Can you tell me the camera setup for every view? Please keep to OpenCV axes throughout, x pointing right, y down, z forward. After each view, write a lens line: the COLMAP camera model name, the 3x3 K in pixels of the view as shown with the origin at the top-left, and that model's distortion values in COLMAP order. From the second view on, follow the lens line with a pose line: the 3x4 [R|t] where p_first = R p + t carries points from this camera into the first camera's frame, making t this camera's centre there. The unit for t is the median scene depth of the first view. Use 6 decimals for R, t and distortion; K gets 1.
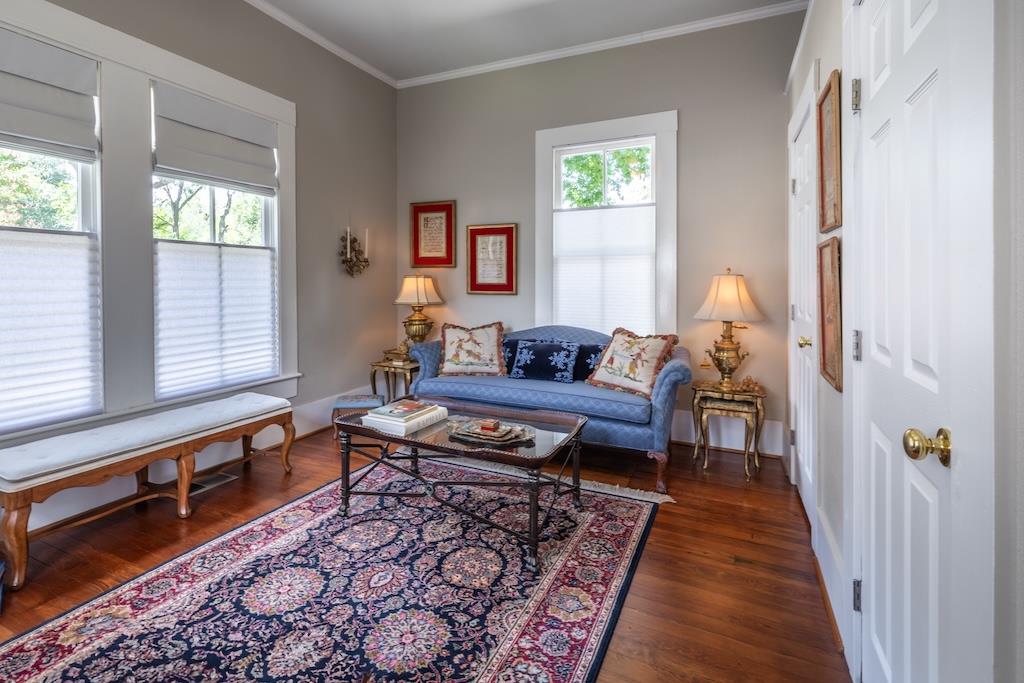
lens RADIAL K [[440.8, 0, 522.2], [0, 440.8, 278.3], [0, 0, 1]] dist [0.000000, -0.000037]
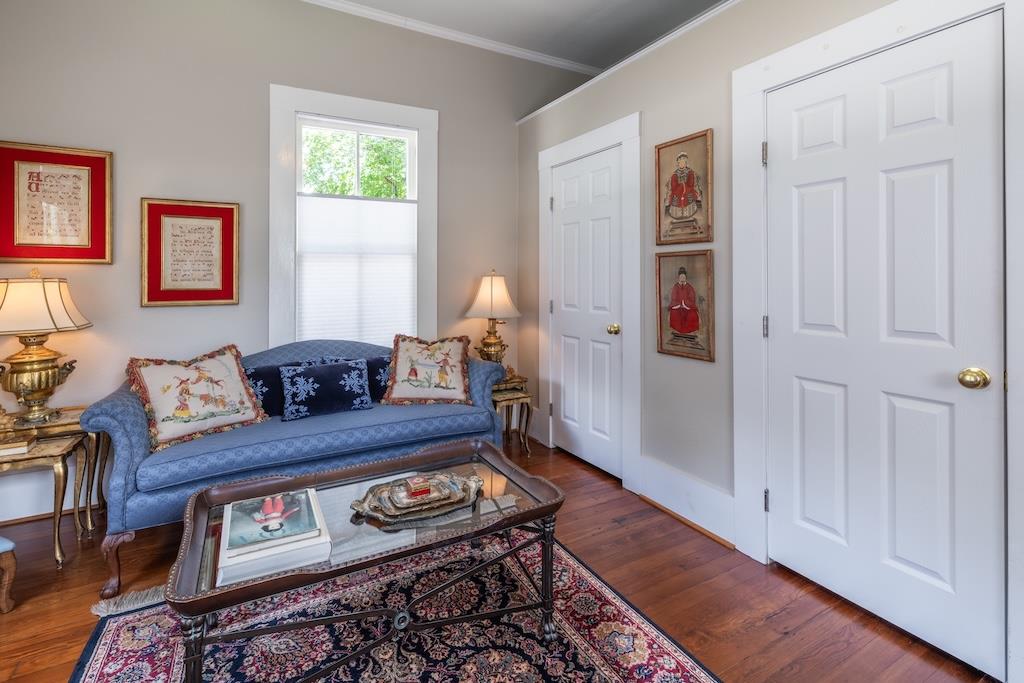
lens RADIAL K [[440.8, 0, 472.8], [0, 440.8, 273.6], [0, 0, 1]] dist [0.000000, -0.000037]
pose [[0.652730, 0.000351, 0.757591, -0.354810], [0.007355, 0.999950, -0.006801, -0.004906], [-0.757555, 0.010012, 0.652694, 0.291924]]
